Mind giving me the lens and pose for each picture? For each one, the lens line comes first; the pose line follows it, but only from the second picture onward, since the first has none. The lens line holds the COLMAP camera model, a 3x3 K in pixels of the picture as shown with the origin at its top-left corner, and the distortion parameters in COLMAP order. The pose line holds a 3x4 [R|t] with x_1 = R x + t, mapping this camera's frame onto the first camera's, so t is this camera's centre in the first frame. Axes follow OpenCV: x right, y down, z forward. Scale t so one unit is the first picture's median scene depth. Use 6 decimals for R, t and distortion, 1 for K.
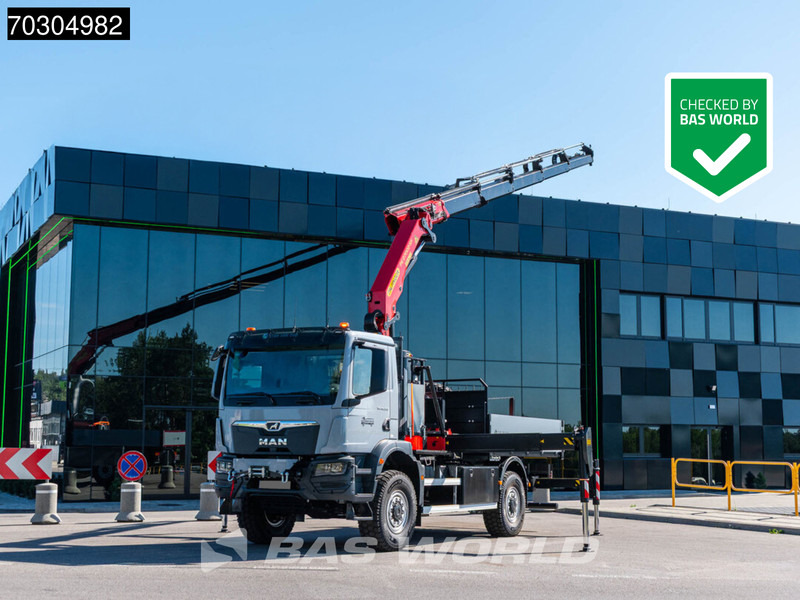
lens RADIAL K [[1197.4, 0, 400.0], [0, 1197.4, 300.0], [0, 0, 1]] dist [-0.141900, 0.073897]
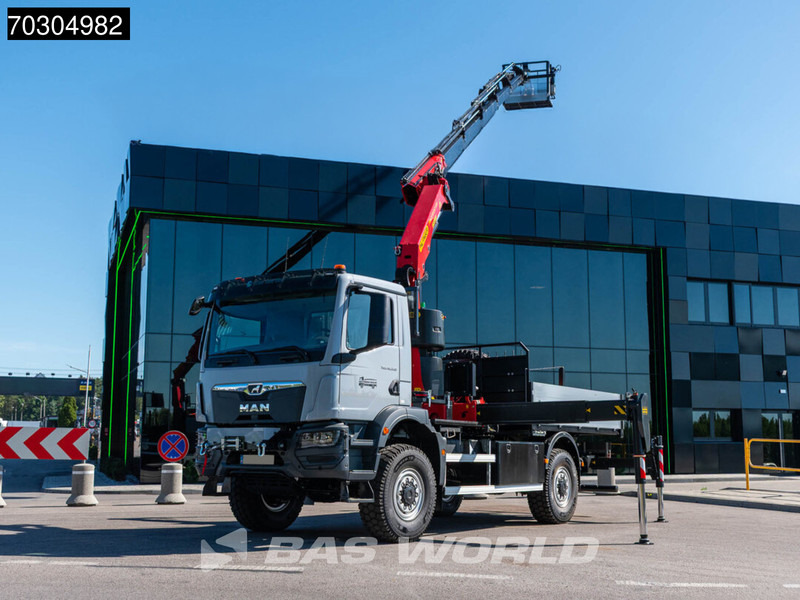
lens RADIAL K [[959.6, 0, 400.0], [0, 959.6, 300.0], [0, 0, 1]] dist [0.016295, -0.422118]
pose [[0.993312, -0.017832, -0.114080, 0.059568], [0.014910, 0.999540, -0.026409, 0.051321], [0.114498, 0.024531, 0.993121, 0.280069]]
